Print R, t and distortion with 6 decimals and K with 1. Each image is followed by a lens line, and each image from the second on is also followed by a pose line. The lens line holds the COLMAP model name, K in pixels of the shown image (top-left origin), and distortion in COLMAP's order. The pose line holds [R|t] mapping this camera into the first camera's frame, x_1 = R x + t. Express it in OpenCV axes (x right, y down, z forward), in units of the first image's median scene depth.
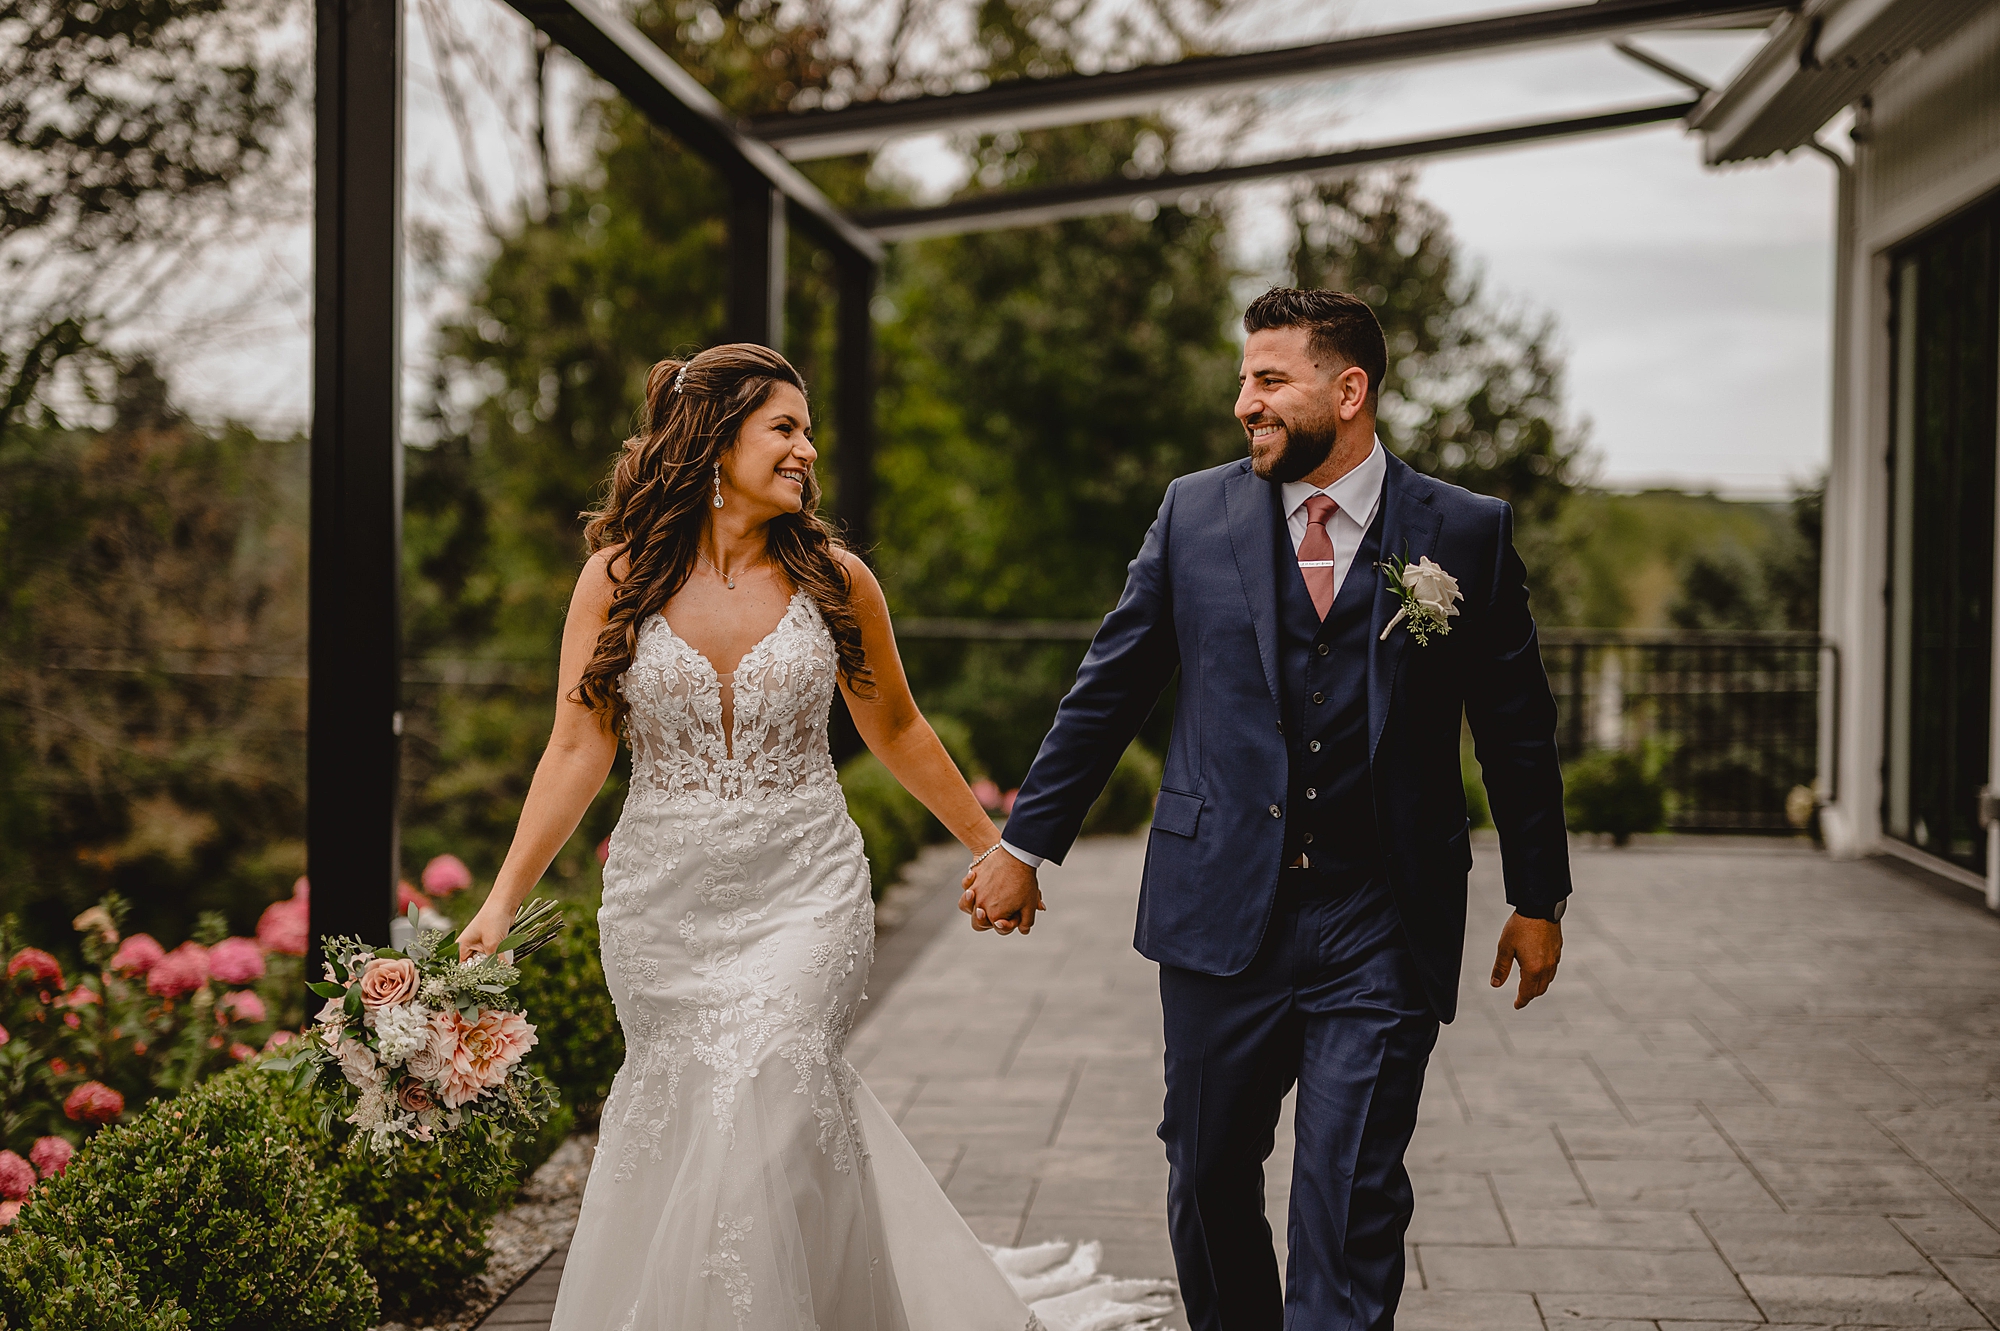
lens RADIAL K [[2865.7, 0, 1000.0], [0, 2865.7, 665.5], [0, 0, 1]] dist [0.048538, 0.095692]
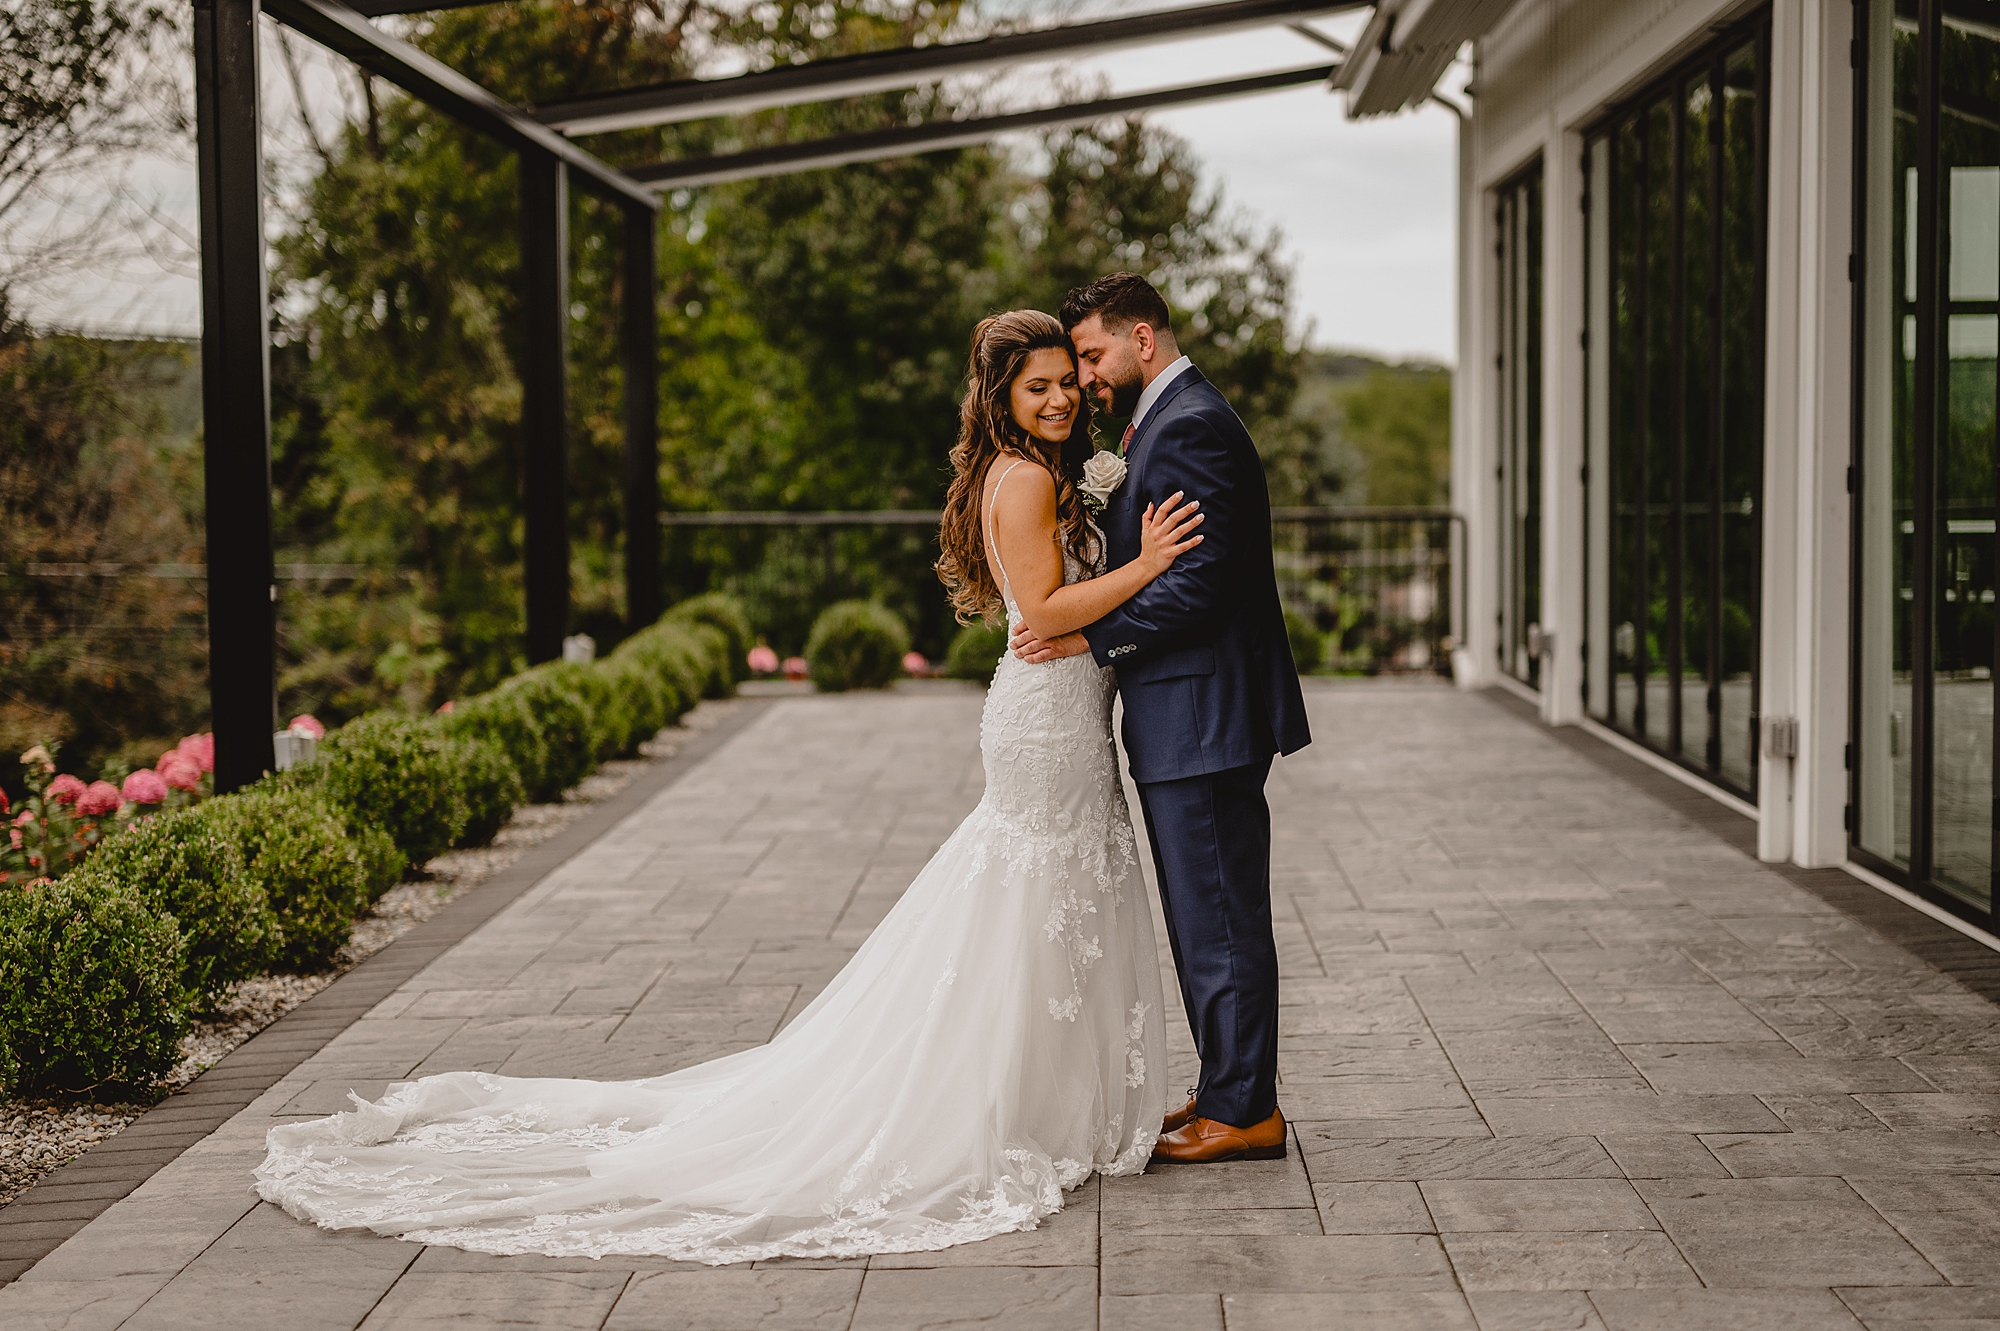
lens RADIAL K [[2865.7, 0, 1000.0], [0, 2865.7, 665.5], [0, 0, 1]] dist [0.048538, 0.095692]
pose [[0.998333, -0.025114, 0.051962, 0.031894], [0.023086, 0.998962, 0.039259, 0.003770], [-0.052894, -0.037994, 0.997877, -0.189140]]
